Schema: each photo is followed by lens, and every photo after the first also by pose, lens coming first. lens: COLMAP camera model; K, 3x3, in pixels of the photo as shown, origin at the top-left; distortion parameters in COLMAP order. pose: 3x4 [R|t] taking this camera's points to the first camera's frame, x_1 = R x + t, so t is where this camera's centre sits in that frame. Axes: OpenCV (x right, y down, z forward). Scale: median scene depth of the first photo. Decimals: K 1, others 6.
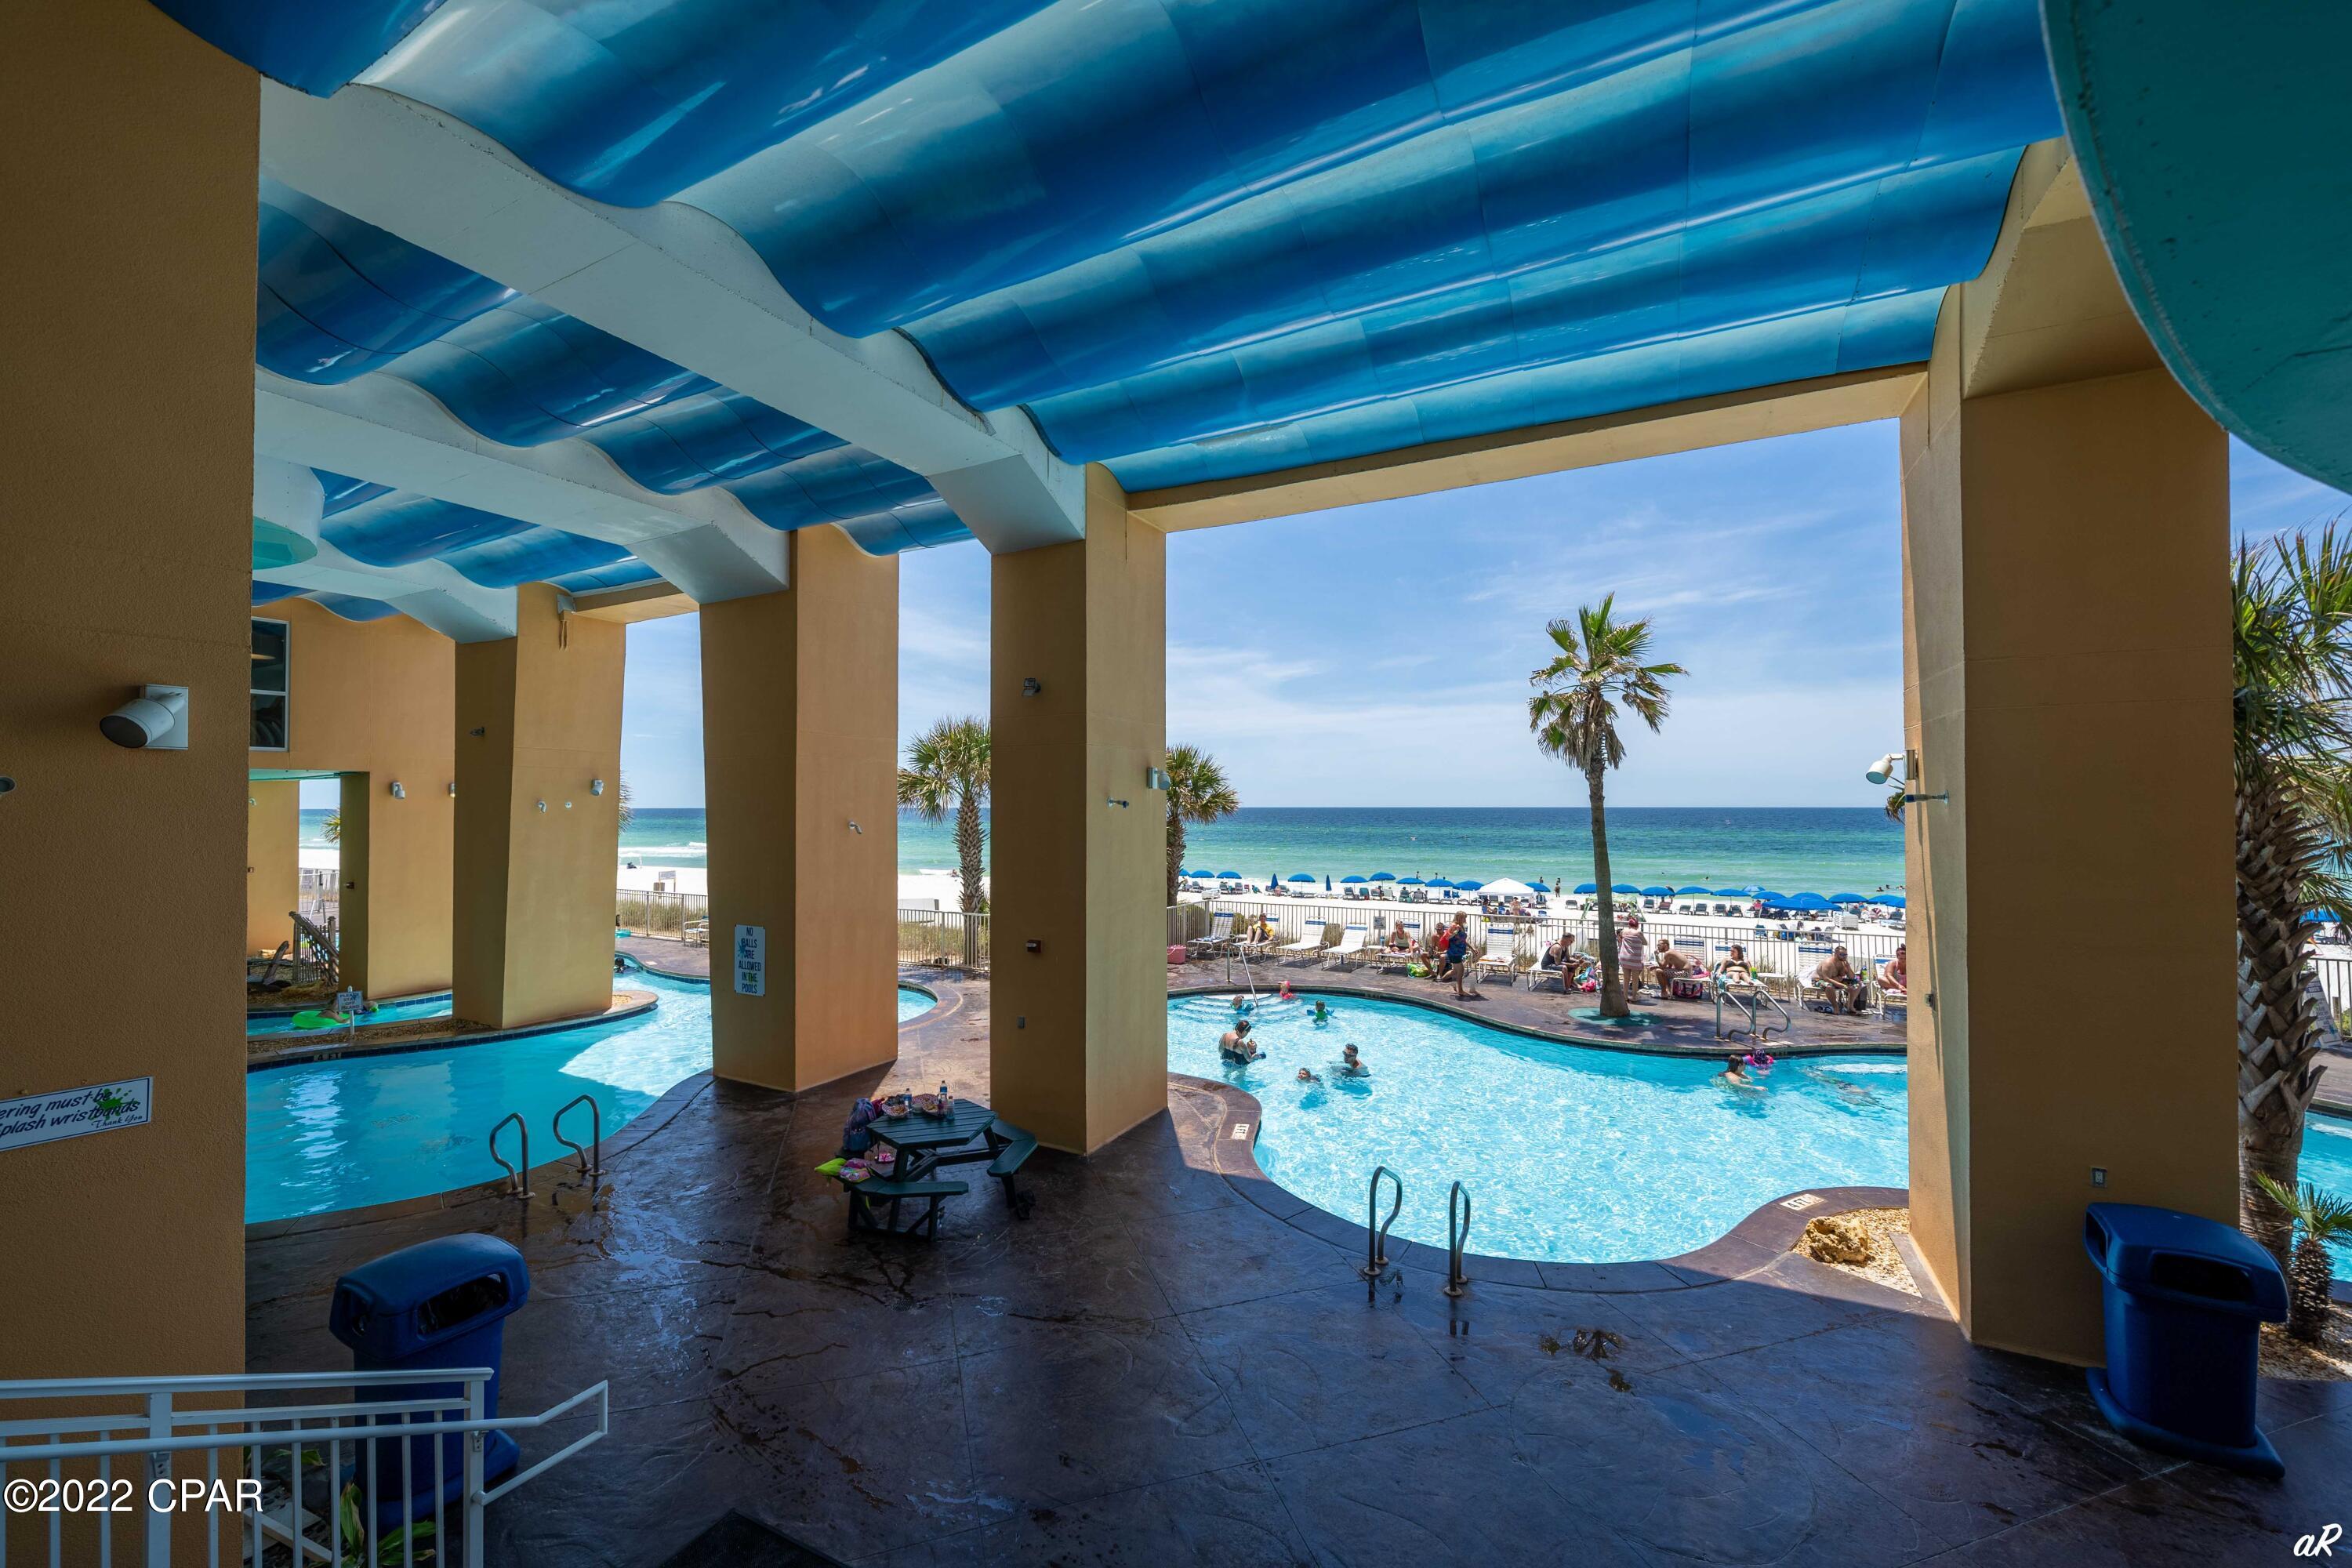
lens RADIAL K [[912.9, 0, 1162.1], [0, 912.9, 790.5], [0, 0, 1]] dist [-0.001462, 0.000038]
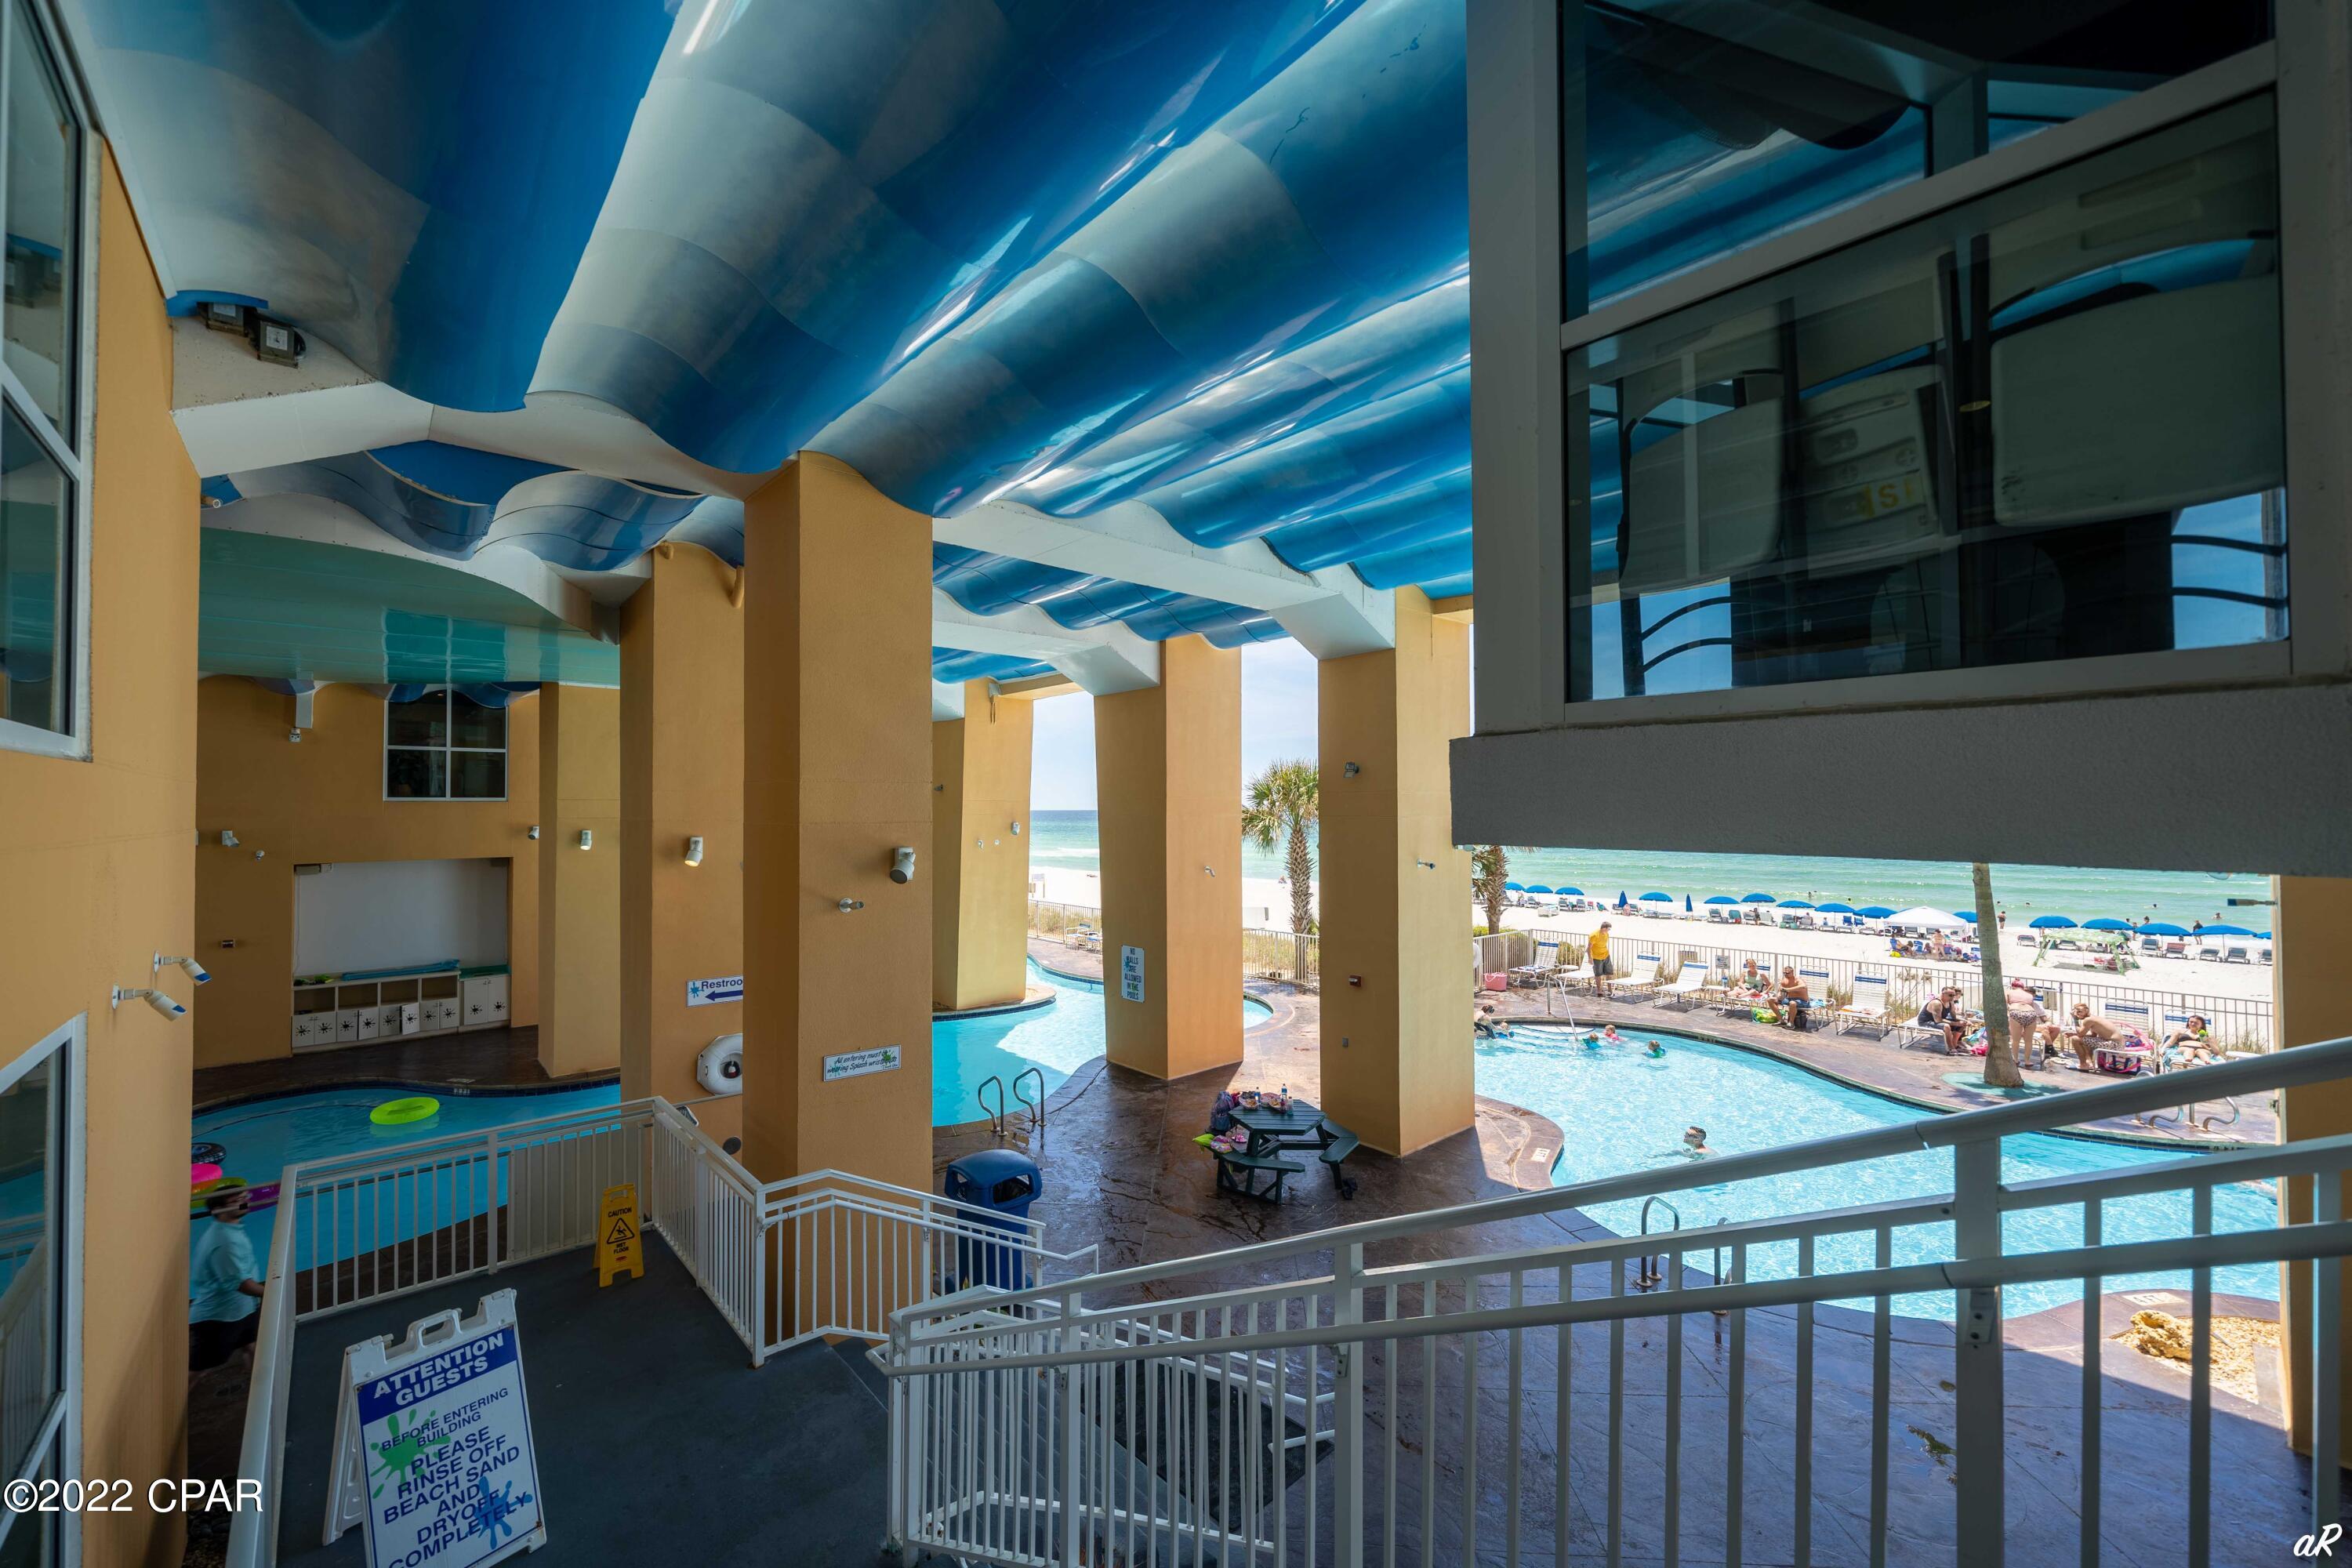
lens RADIAL K [[912.9, 0, 1162.1], [0, 912.9, 790.5], [0, 0, 1]] dist [-0.001462, 0.000038]
pose [[0.938359, -0.008386, -0.345560, 0.035632], [0.007241, 0.999963, -0.004604, -0.069346], [0.345586, 0.001818, 0.938385, -0.204484]]
